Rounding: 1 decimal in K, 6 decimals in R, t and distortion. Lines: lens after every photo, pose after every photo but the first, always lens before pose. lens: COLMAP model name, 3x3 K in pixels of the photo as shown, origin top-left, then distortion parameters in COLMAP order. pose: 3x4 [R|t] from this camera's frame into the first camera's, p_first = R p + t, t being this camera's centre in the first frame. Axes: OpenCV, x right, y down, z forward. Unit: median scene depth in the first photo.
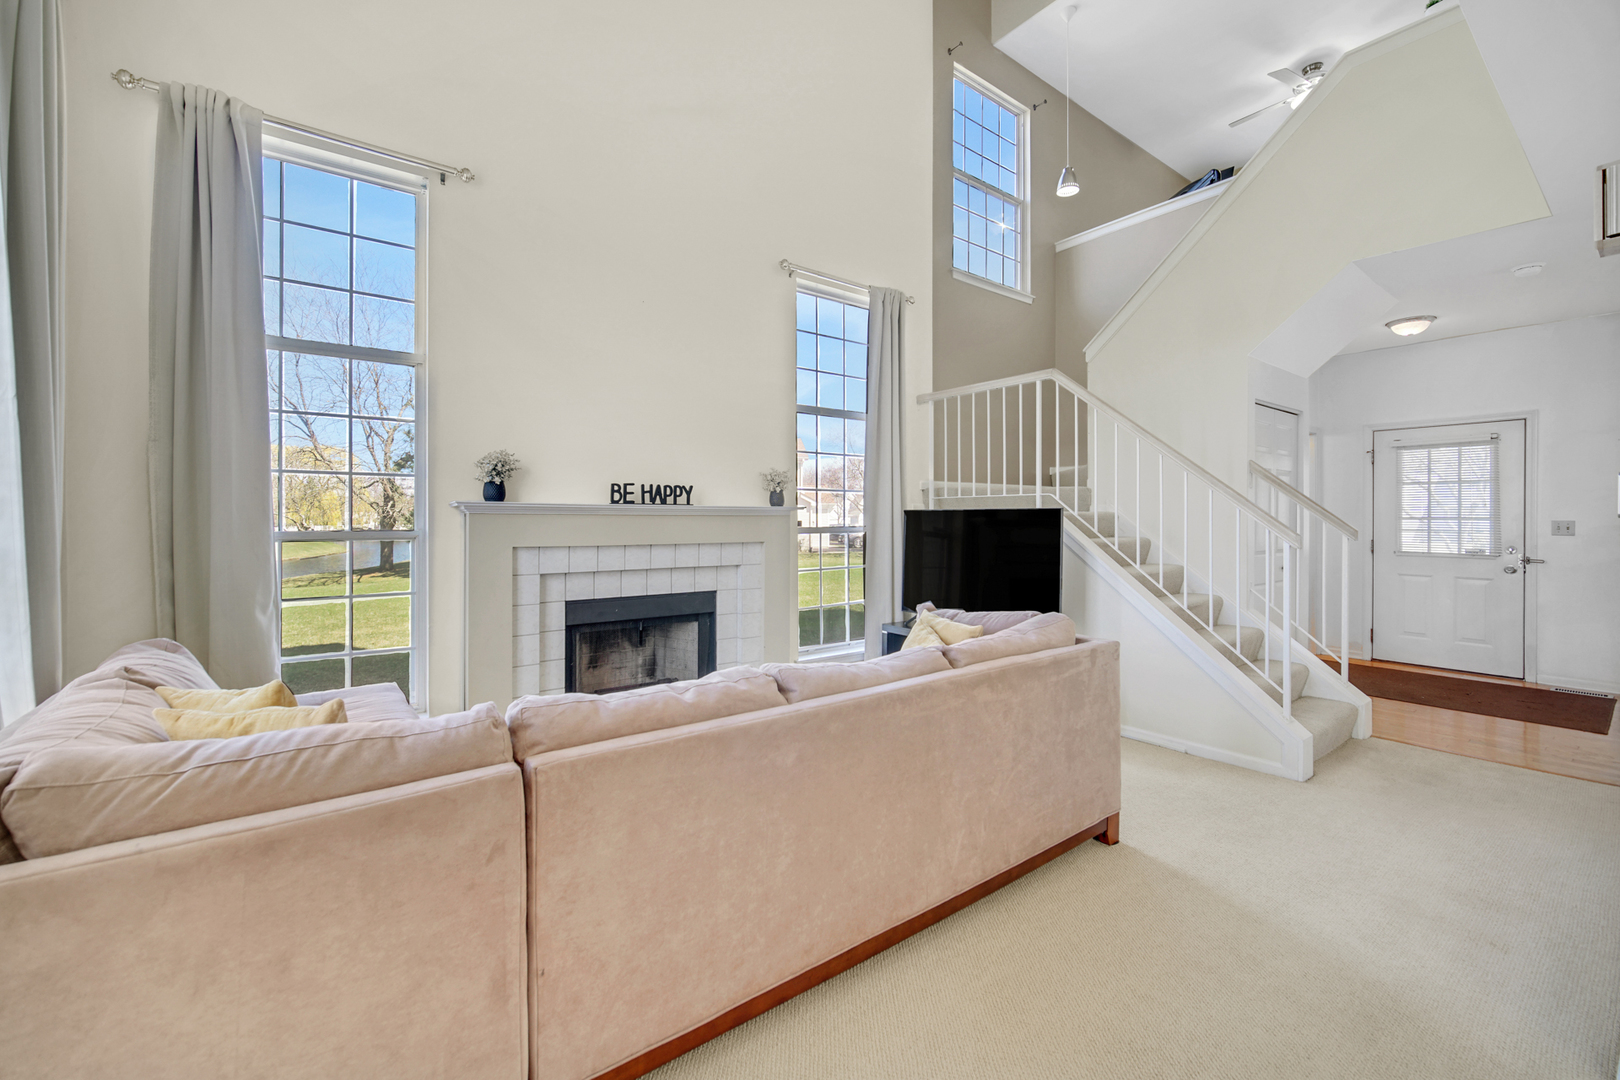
lens RADIAL K [[667.6, 0, 802.7], [0, 667.6, 526.1], [0, 0, 1]] dist [-0.001787, 0.000065]
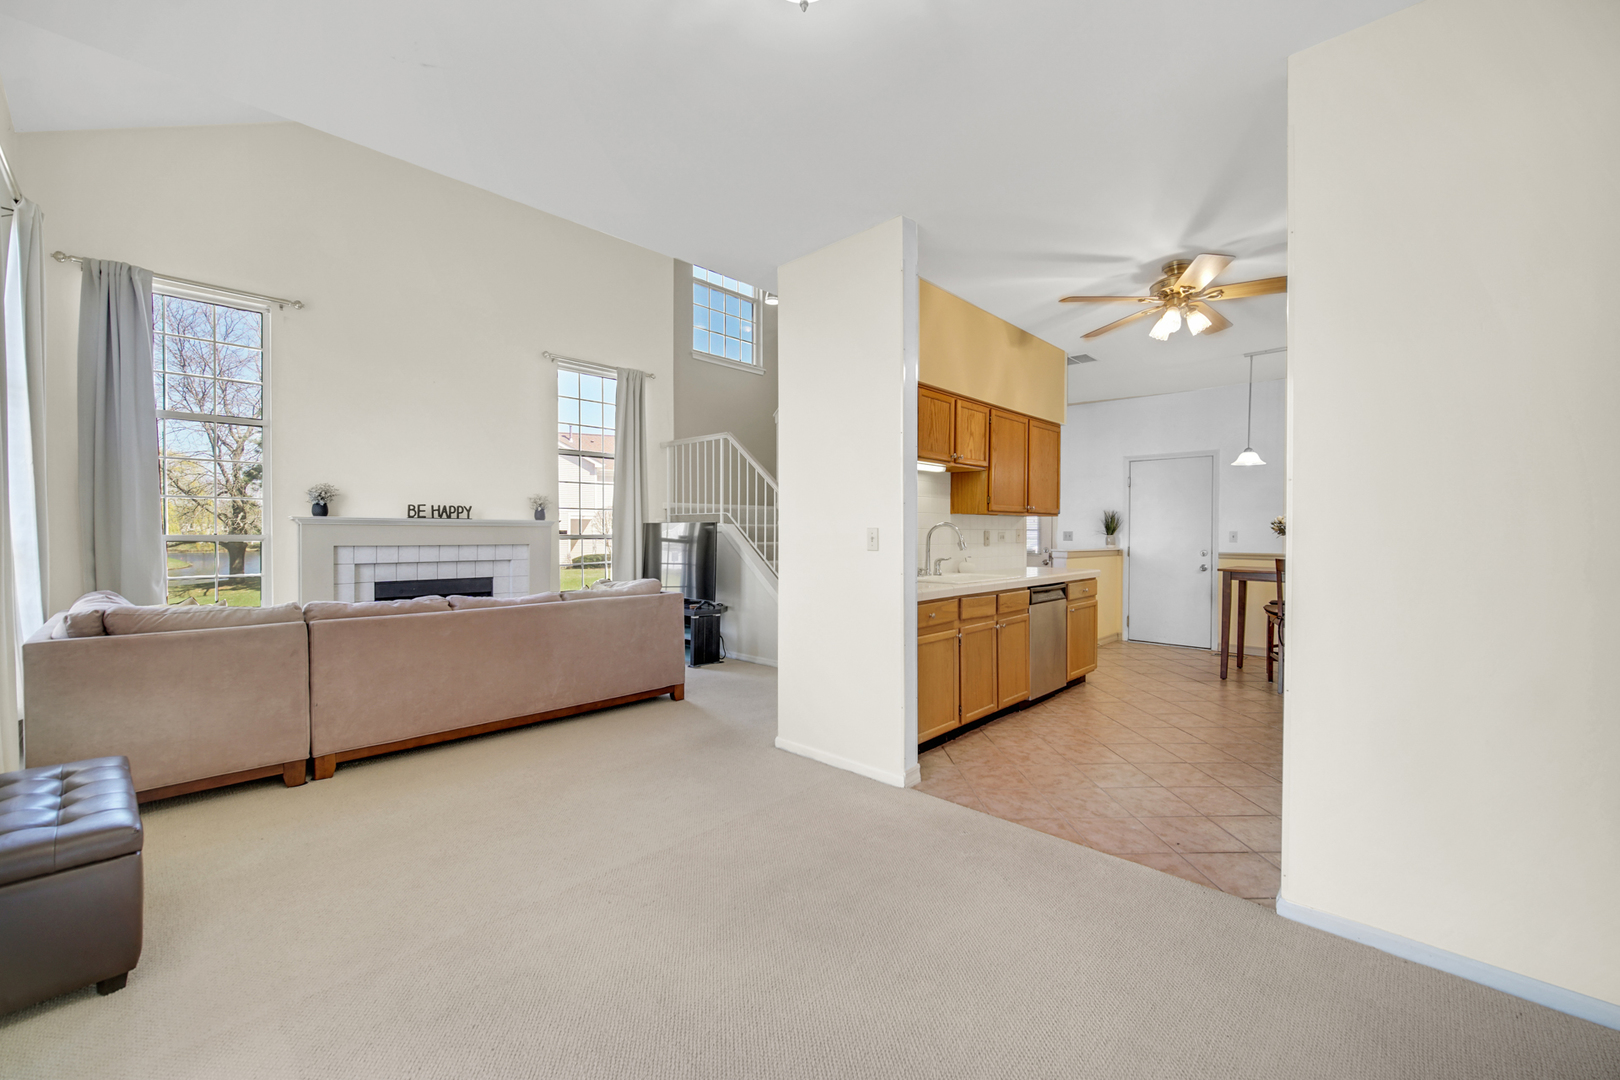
lens RADIAL K [[667.6, 0, 819.8], [0, 667.6, 545.5], [0, 0, 1]] dist [-0.001787, 0.000065]
pose [[0.986843, -0.002041, 0.161666, 0.374424], [0.000609, 0.999960, 0.008908, 0.015402], [-0.161678, -0.008692, 0.986805, -0.620094]]
